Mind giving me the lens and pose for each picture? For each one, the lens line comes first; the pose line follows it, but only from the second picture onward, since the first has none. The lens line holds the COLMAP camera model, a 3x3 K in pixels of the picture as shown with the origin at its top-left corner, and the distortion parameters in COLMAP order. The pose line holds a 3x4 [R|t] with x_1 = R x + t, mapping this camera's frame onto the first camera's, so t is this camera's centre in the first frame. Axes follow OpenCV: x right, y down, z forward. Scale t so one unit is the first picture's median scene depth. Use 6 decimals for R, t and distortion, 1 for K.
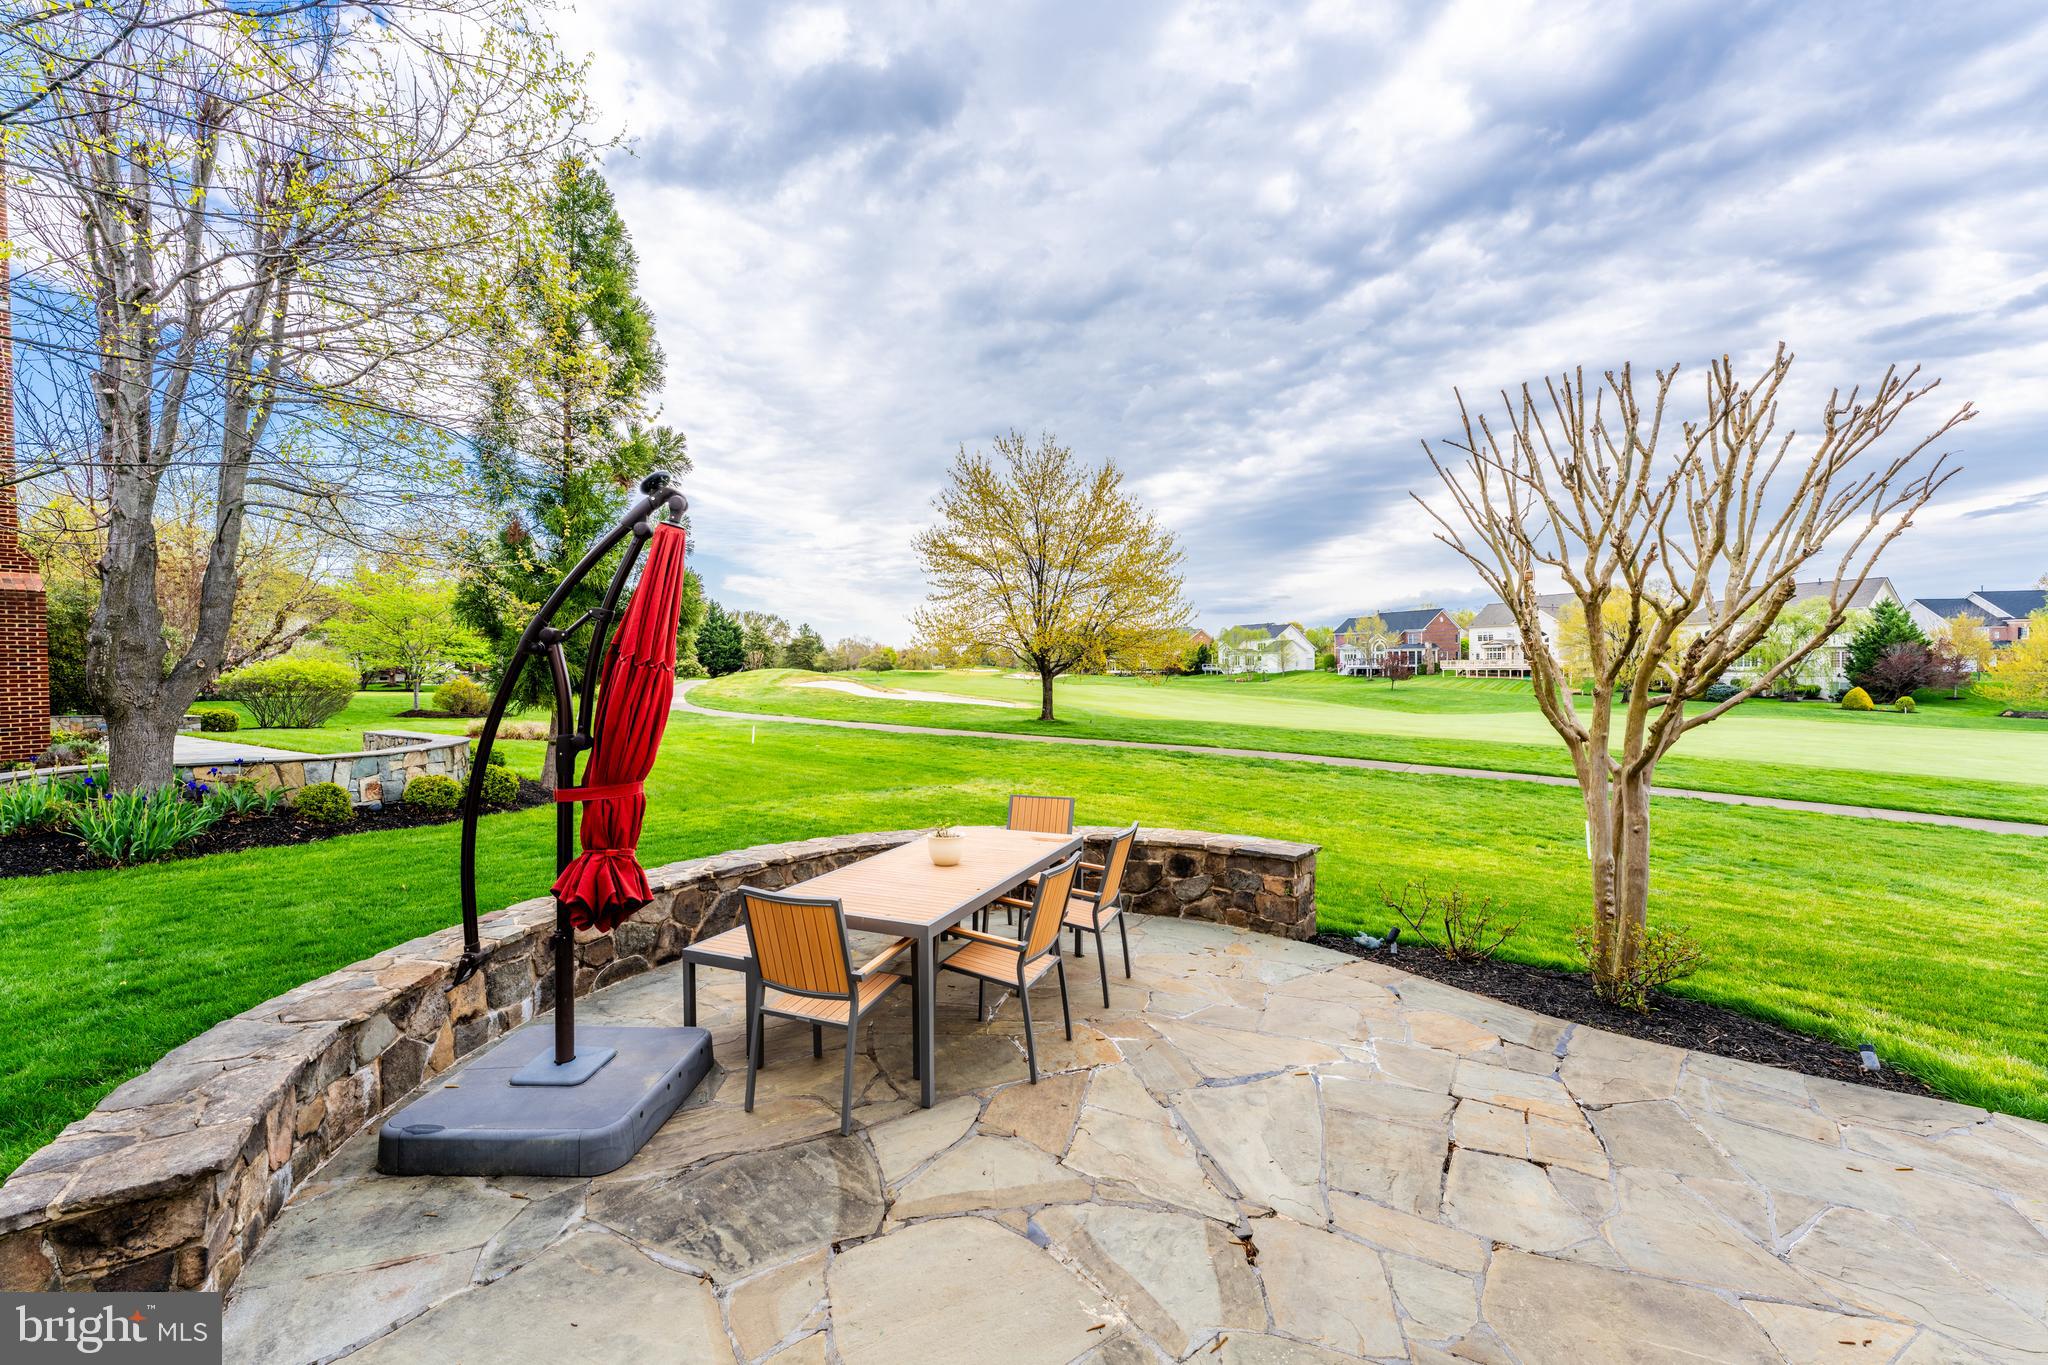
lens RADIAL K [[816.1, 0, 1024.0], [0, 816.1, 682.5], [0, 0, 1]] dist [0.000747, 0.000155]
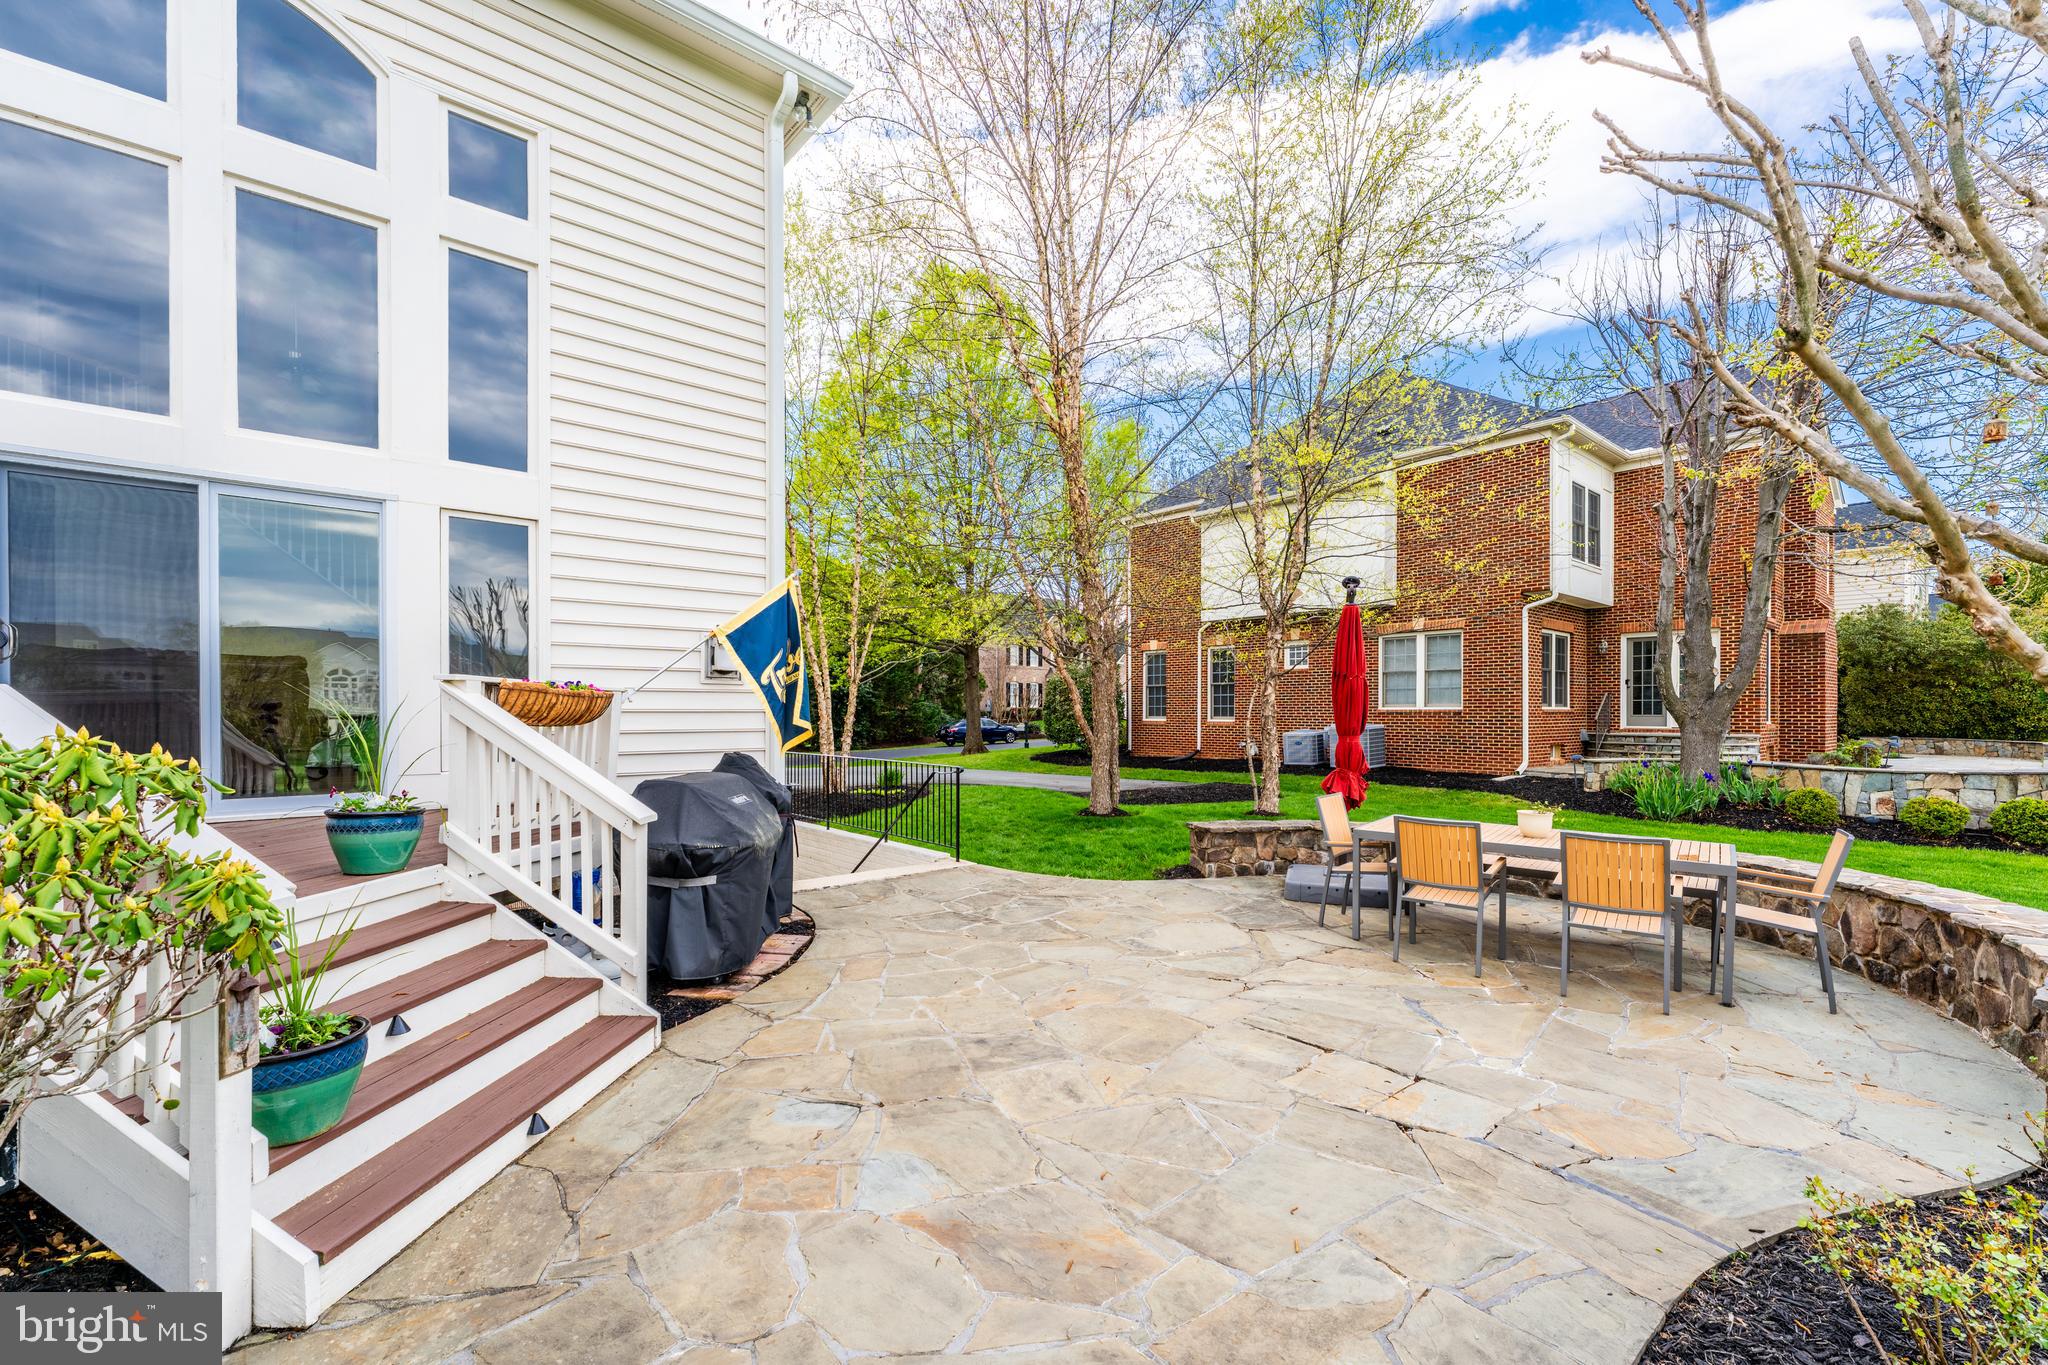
lens RADIAL K [[896.6, 0, 1063.1], [0, 896.6, 706.3], [0, 0, 1]] dist [-0.000264, -0.000041]
pose [[-0.263821, 0.000230, -0.964572, 0.327515], [-0.012020, 0.999922, 0.003526, 0.008096], [0.964497, 0.012524, -0.263798, 0.163699]]
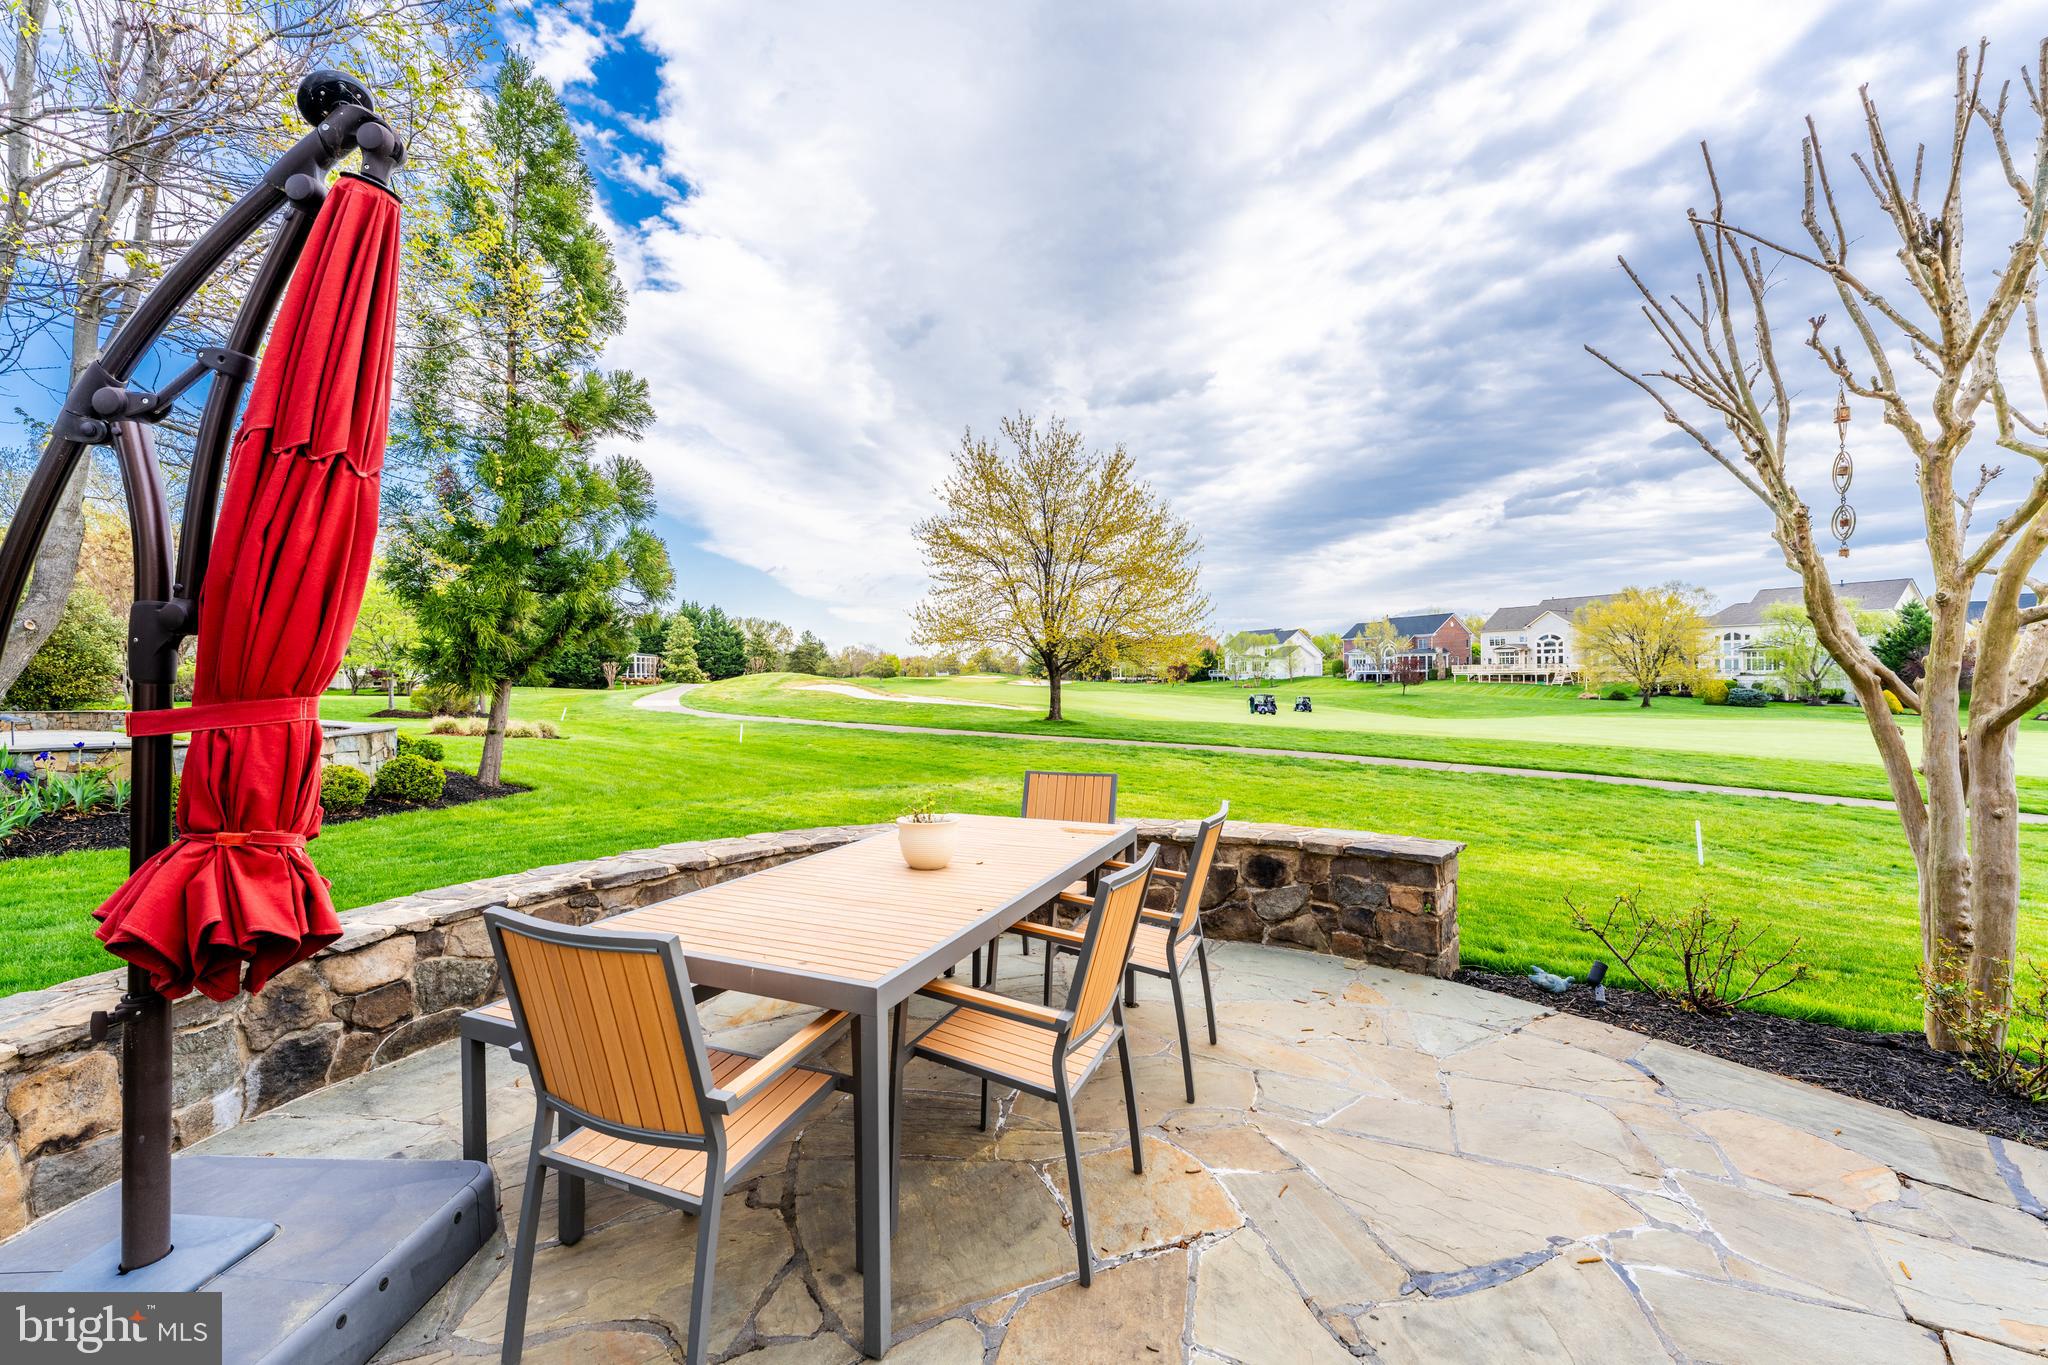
lens RADIAL K [[816.1, 0, 1024.0], [0, 816.1, 682.5], [0, 0, 1]] dist [0.000747, 0.000155]
pose [[0.999985, -0.001422, -0.005299, -0.004704], [0.001367, 0.999945, -0.010362, 0.021701], [0.005314, 0.010355, 0.999932, 0.092188]]
